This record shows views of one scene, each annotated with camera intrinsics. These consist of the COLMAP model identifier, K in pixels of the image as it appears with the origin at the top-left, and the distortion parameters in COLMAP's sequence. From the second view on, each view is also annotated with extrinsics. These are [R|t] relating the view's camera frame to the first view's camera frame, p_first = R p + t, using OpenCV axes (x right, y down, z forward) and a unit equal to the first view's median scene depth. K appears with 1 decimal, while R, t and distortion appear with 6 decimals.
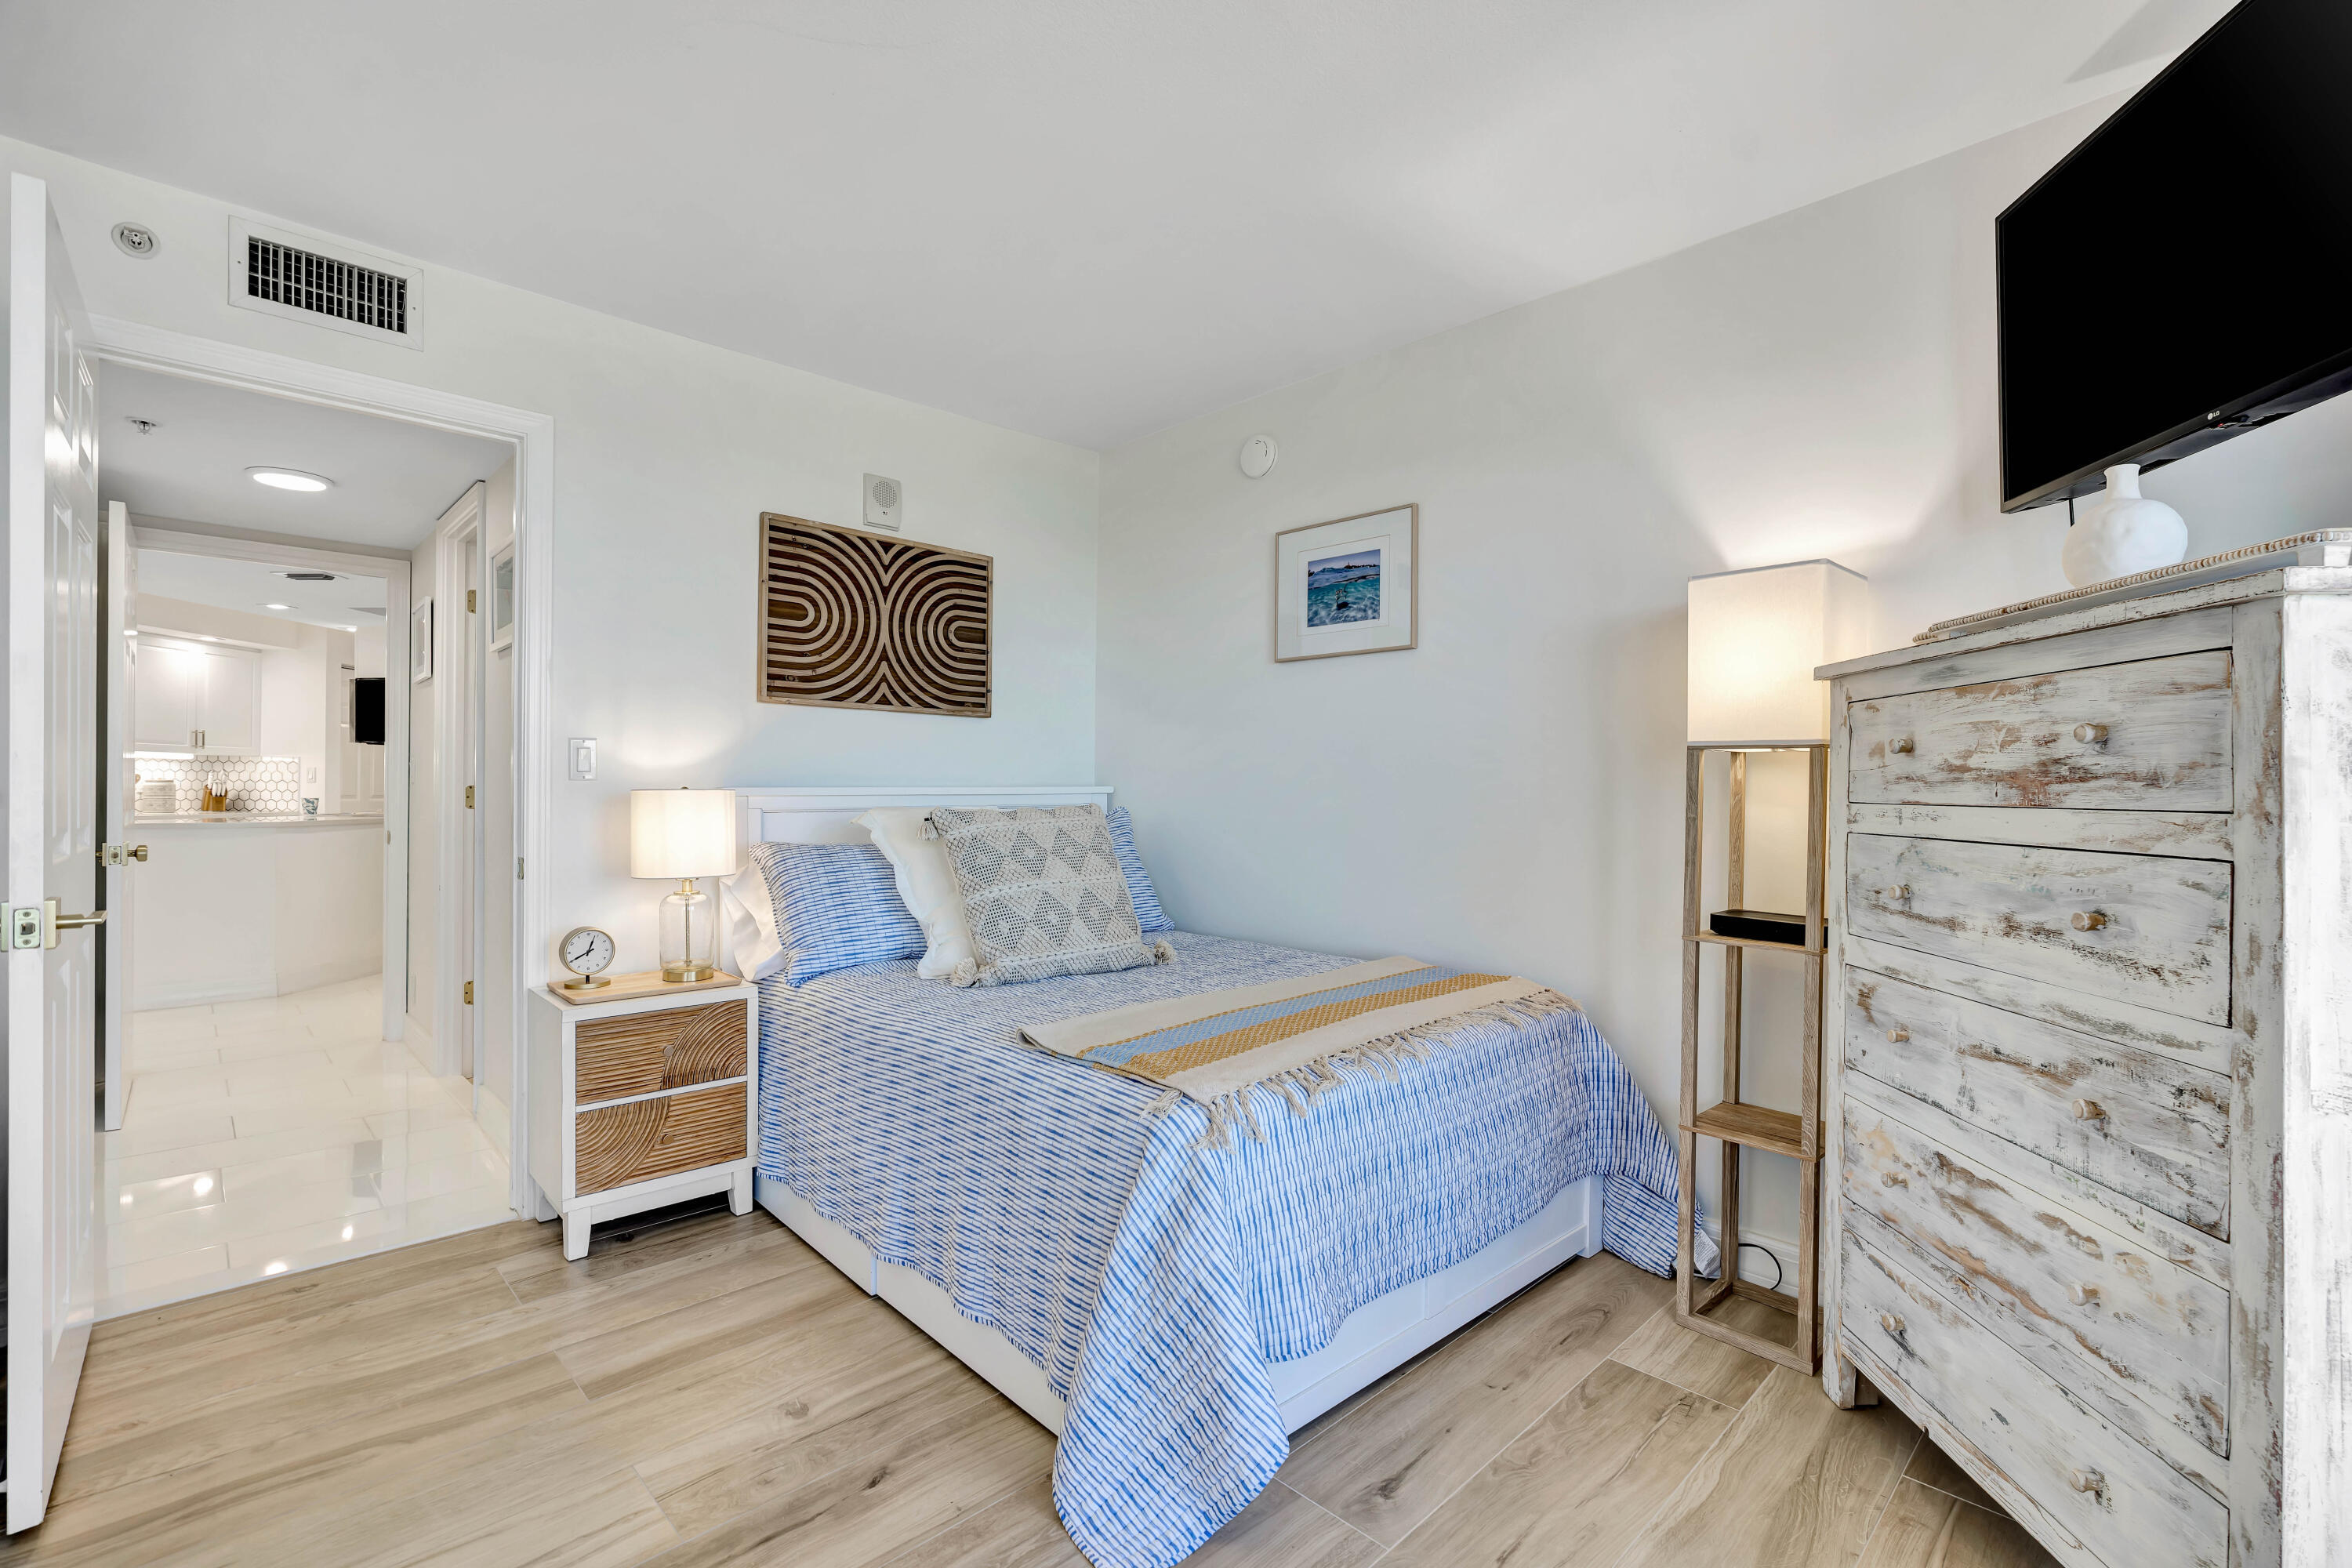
lens RADIAL K [[1050.2, 0, 1180.9], [0, 1050.2, 787.7], [0, 0, 1]] dist [-0.016310, 0.007171]
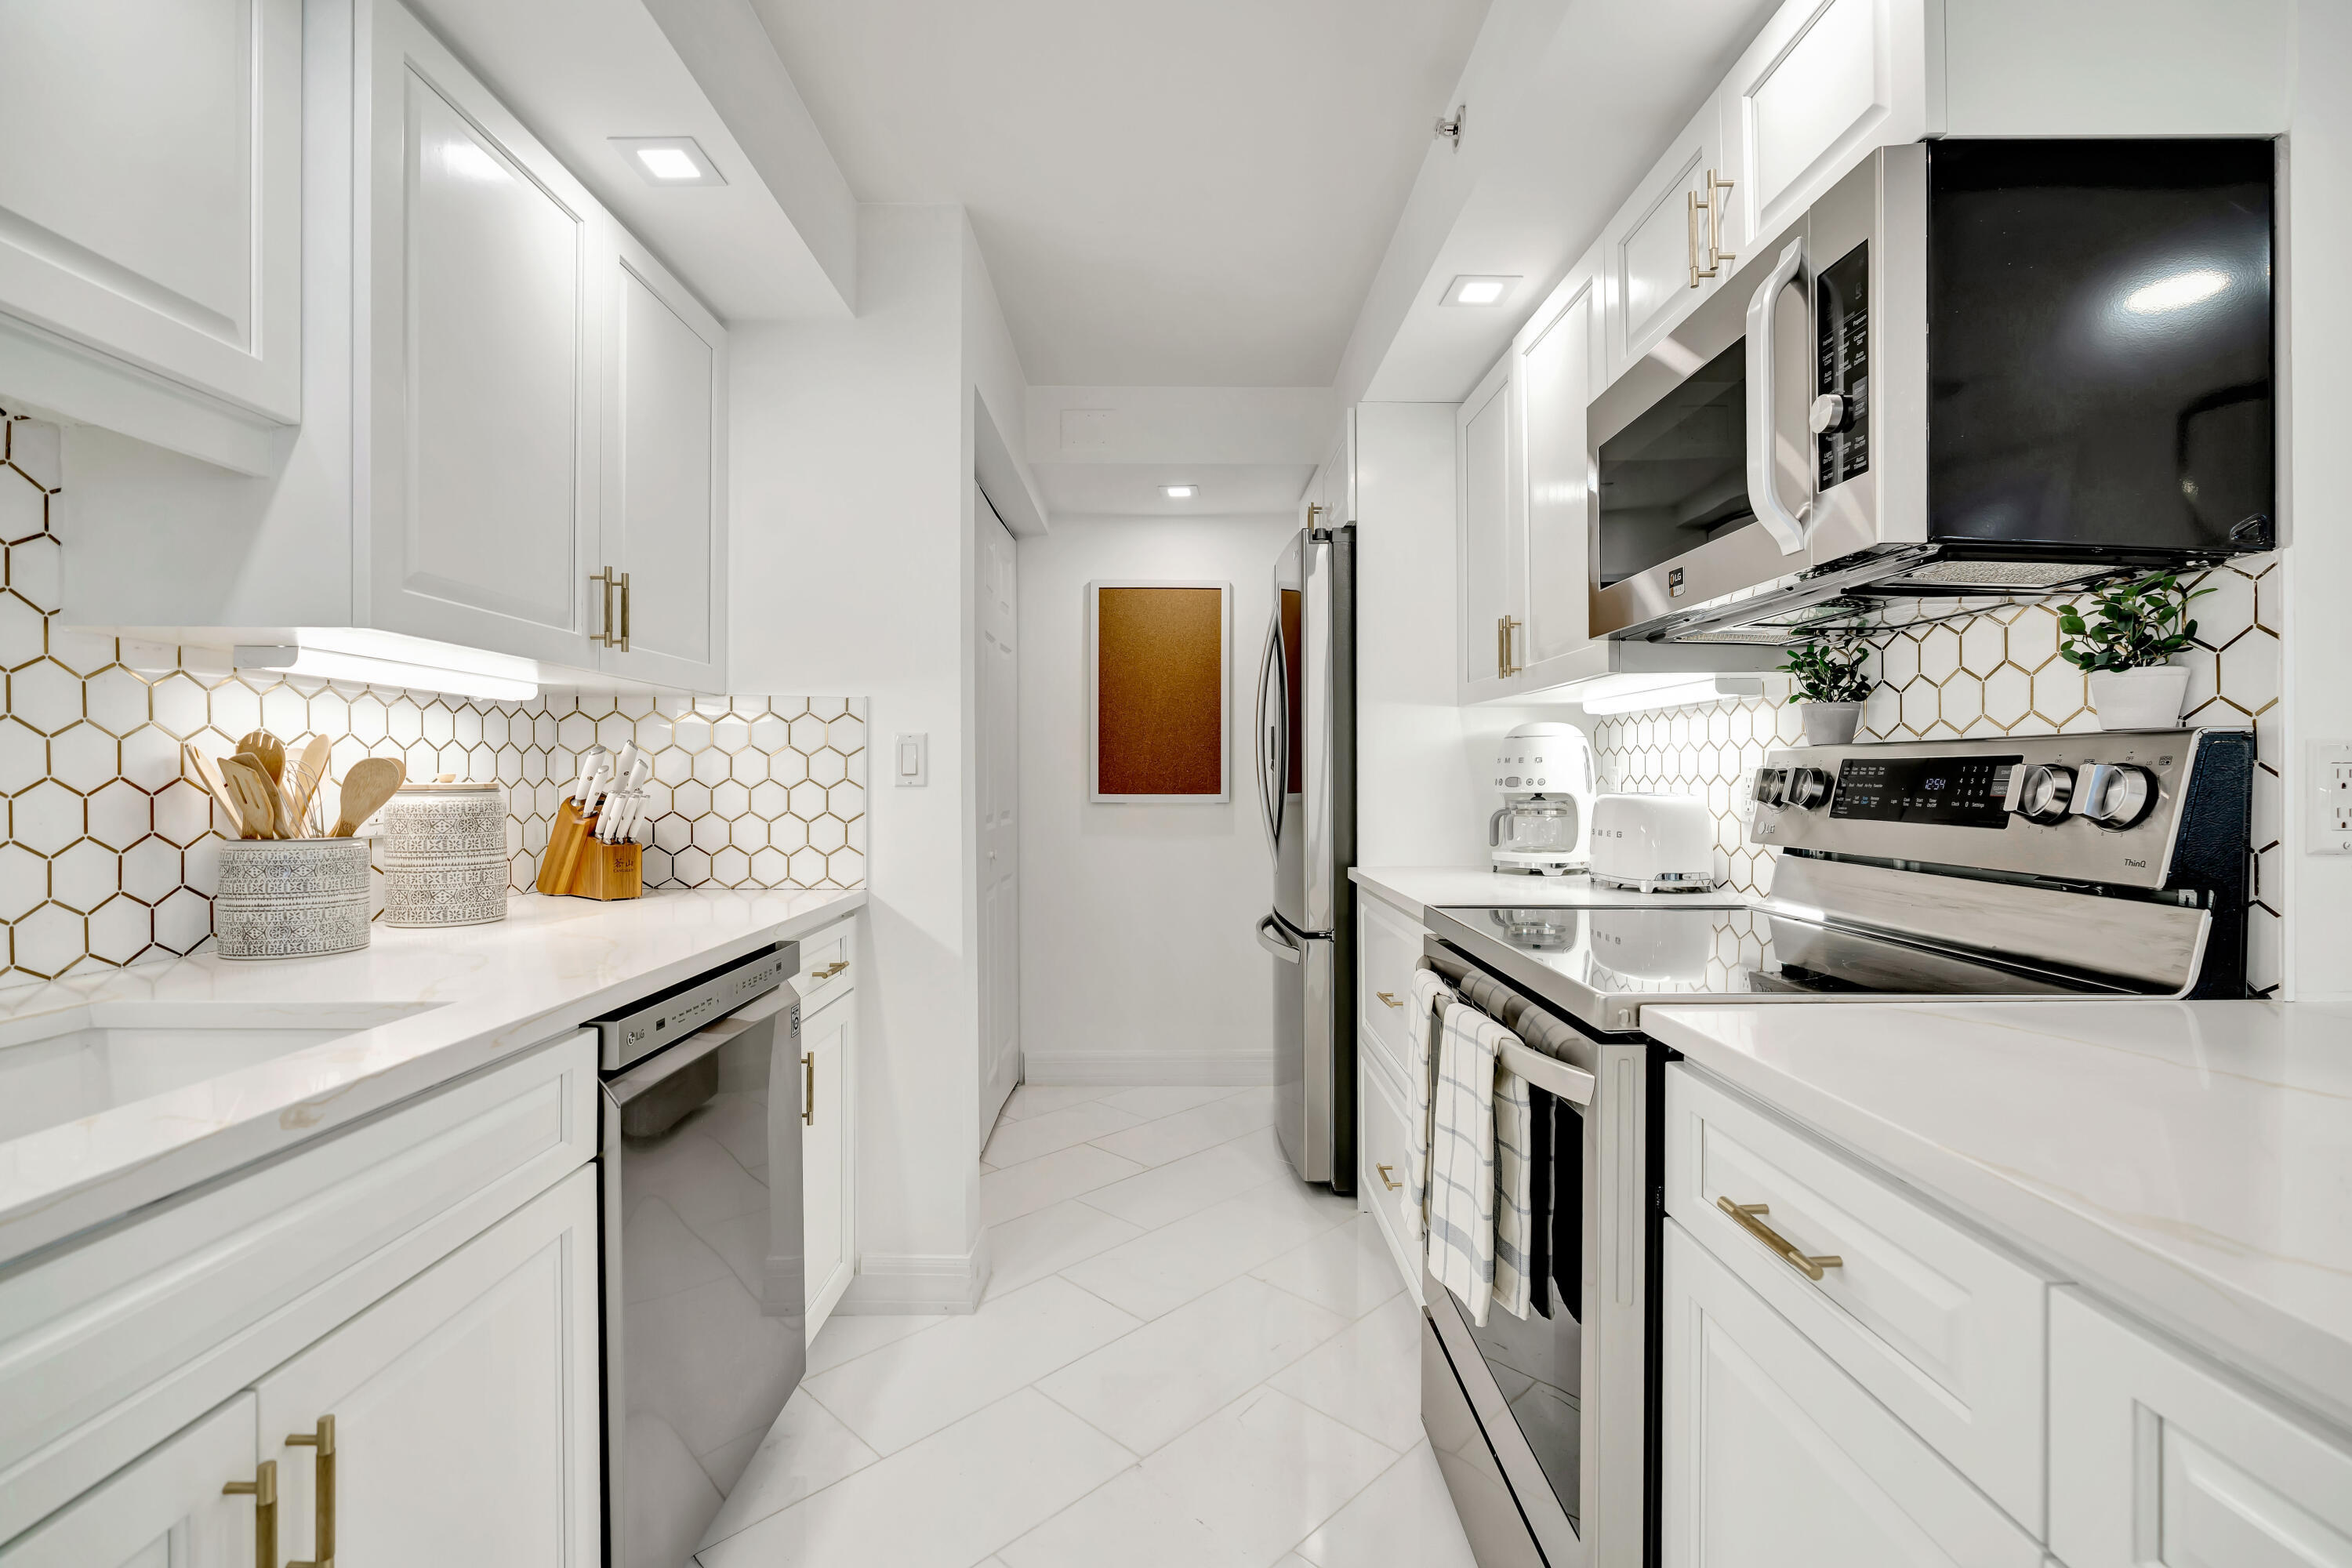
lens RADIAL K [[1057.3, 0, 1181.0], [0, 1057.3, 789.3], [0, 0, 1]] dist [-0.018983, 0.008367]
pose [[0.999656, -0.010346, 0.024107, -2.150154], [0.010151, 0.999915, 0.008220, -0.016830], [-0.024190, -0.007973, 0.999676, 1.985332]]
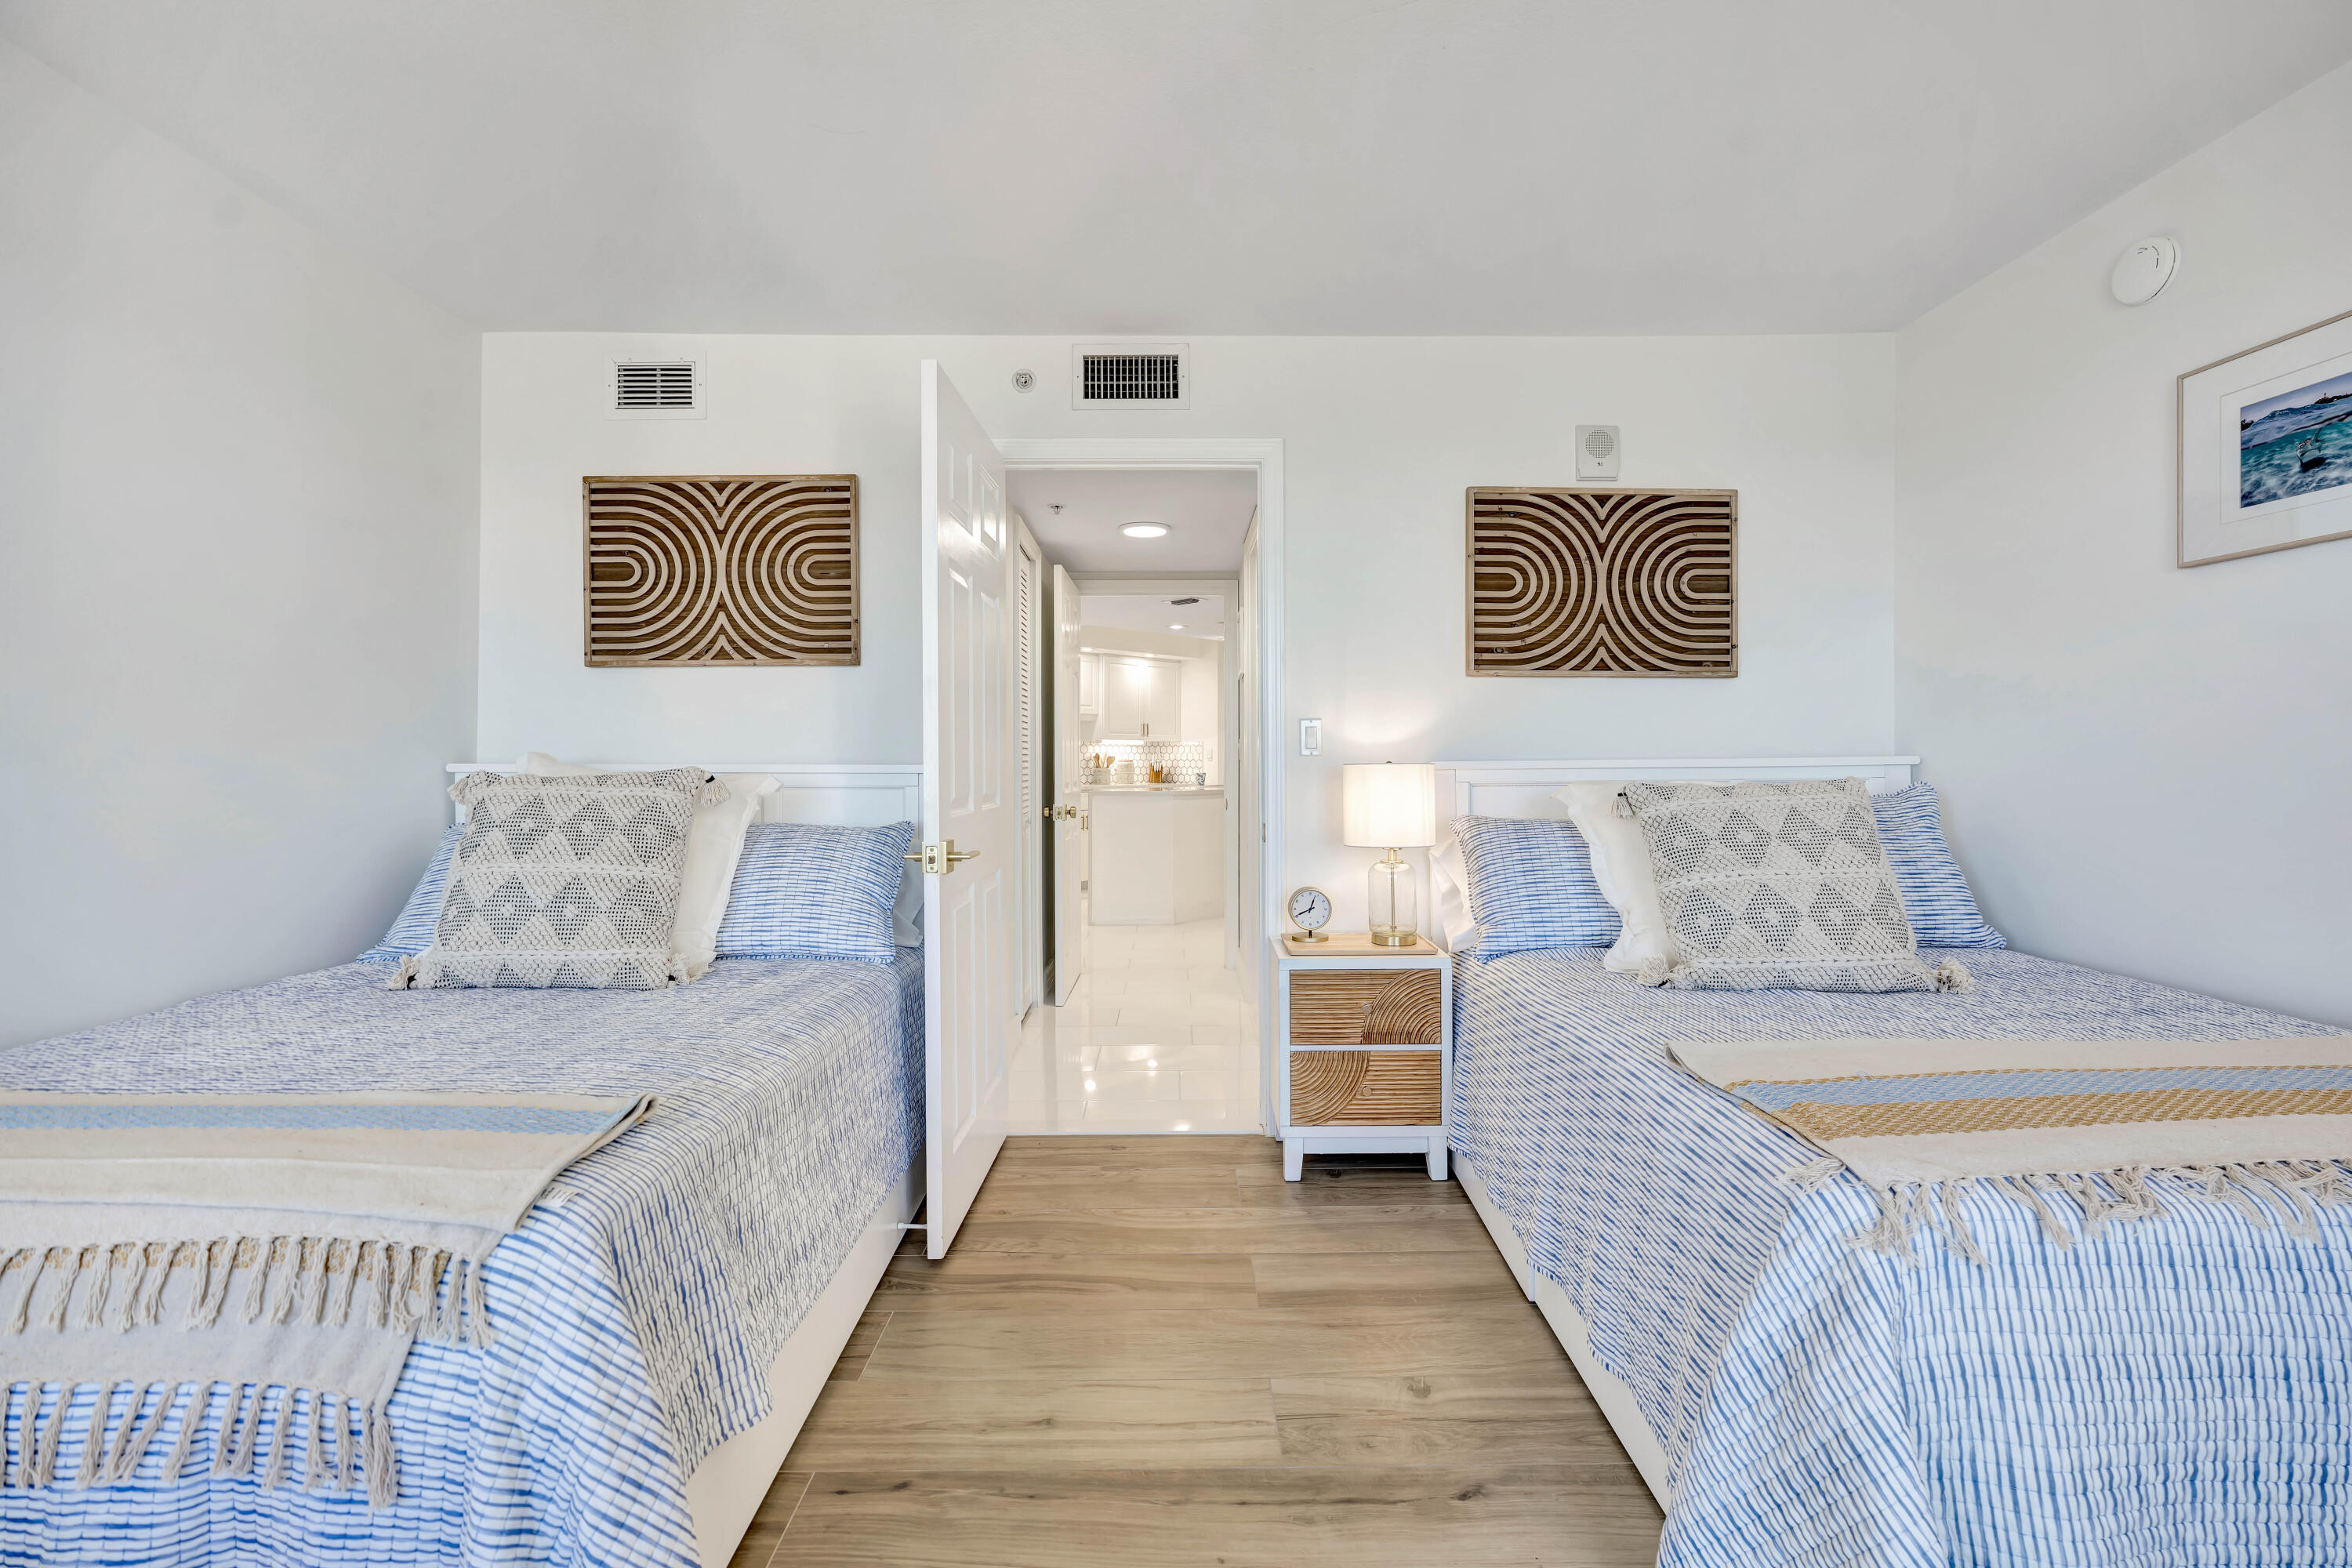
lens RADIAL K [[1057.1, 0, 1179.3], [0, 1057.1, 759.7], [0, 0, 1]] dist [-0.016921, 0.006982]
pose [[0.719064, -0.010353, -0.694867, 0.128624], [0.008975, 0.999944, -0.005612, 0.001926], [0.694886, -0.002201, 0.719116, 0.095901]]
